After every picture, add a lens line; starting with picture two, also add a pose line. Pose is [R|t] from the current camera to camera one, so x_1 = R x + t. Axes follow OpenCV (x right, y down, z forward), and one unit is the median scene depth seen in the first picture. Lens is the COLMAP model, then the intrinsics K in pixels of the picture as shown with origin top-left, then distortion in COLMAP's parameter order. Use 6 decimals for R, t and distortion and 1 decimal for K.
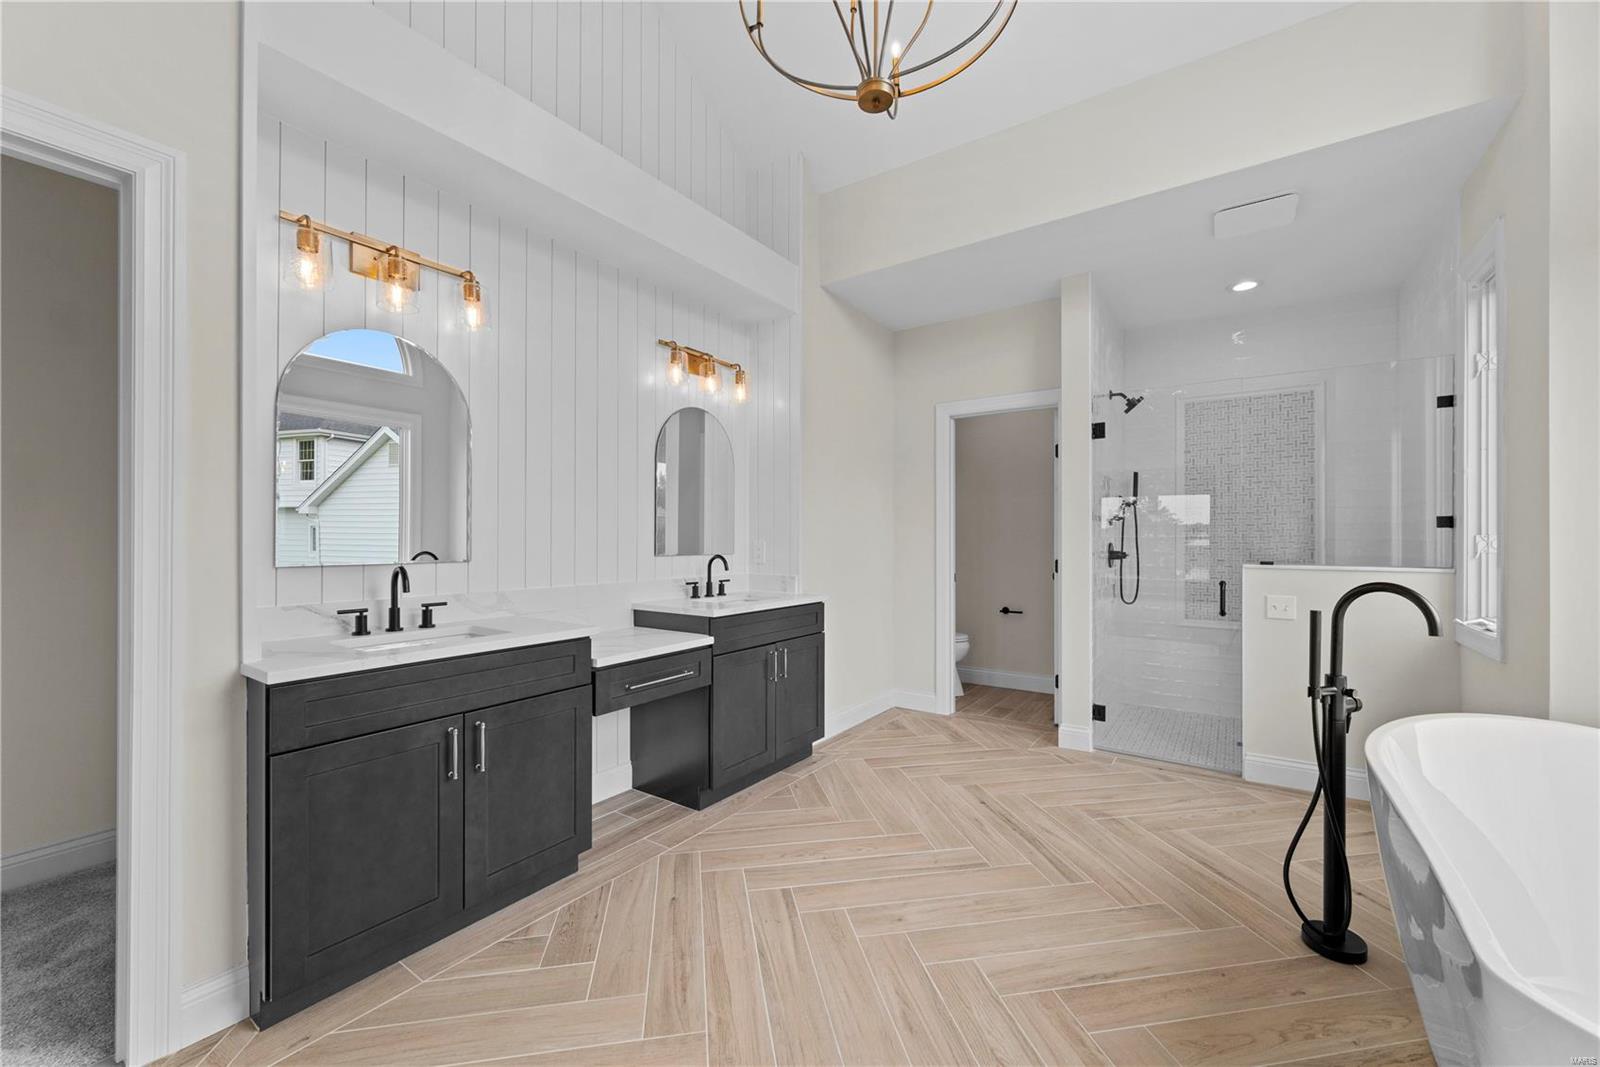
lens RADIAL K [[629.1, 0, 801.1], [0, 629.1, 536.9], [0, 0, 1]] dist [-0.003223, 0.000874]
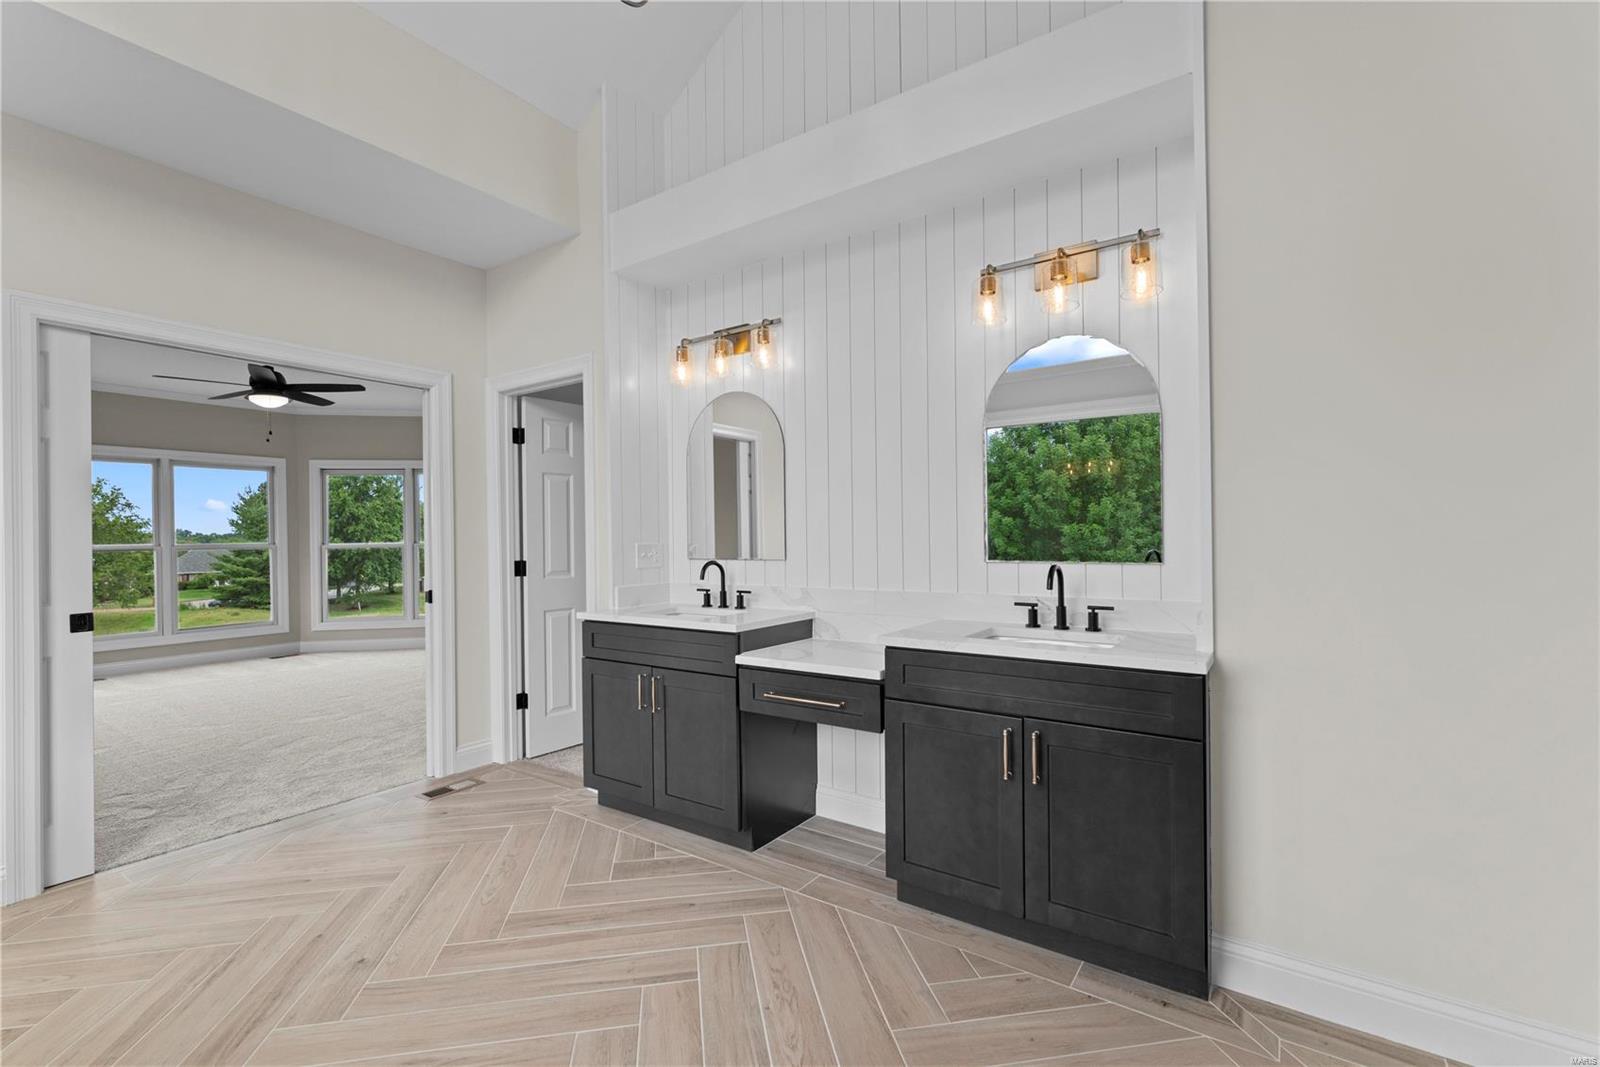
lens RADIAL K [[708.8, 0, 806.5], [0, 708.8, 536.8], [0, 0, 1]] dist [-0.004670, 0.000975]
pose [[-0.002846, 0.002306, -0.999993, 0.843118], [0.013143, 0.999911, 0.002269, -0.006647], [0.999910, -0.013136, -0.002876, 1.096045]]
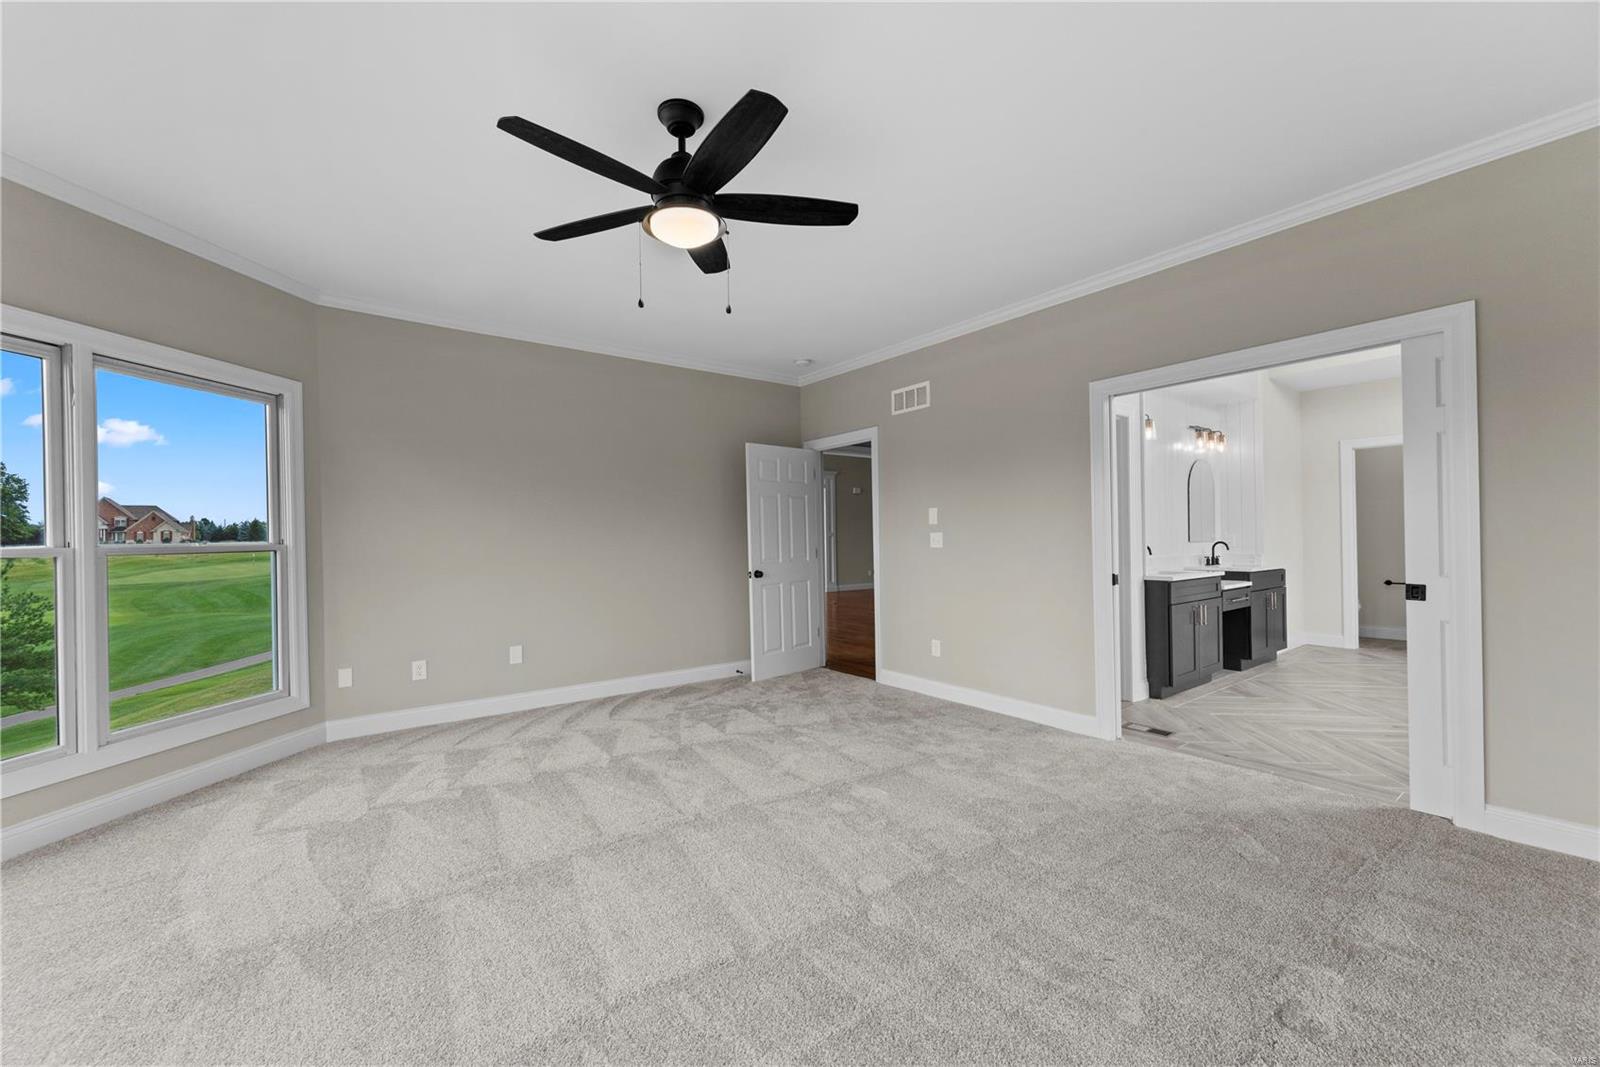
lens RADIAL K [[629.1, 0, 784.4], [0, 629.1, 538.7], [0, 0, 1]] dist [-0.003223, 0.000874]
pose [[0.947568, -0.011960, -0.319330, -0.711084], [0.013540, 0.999905, 0.002730, -0.001733], [0.319267, -0.006911, 0.947640, -1.055102]]
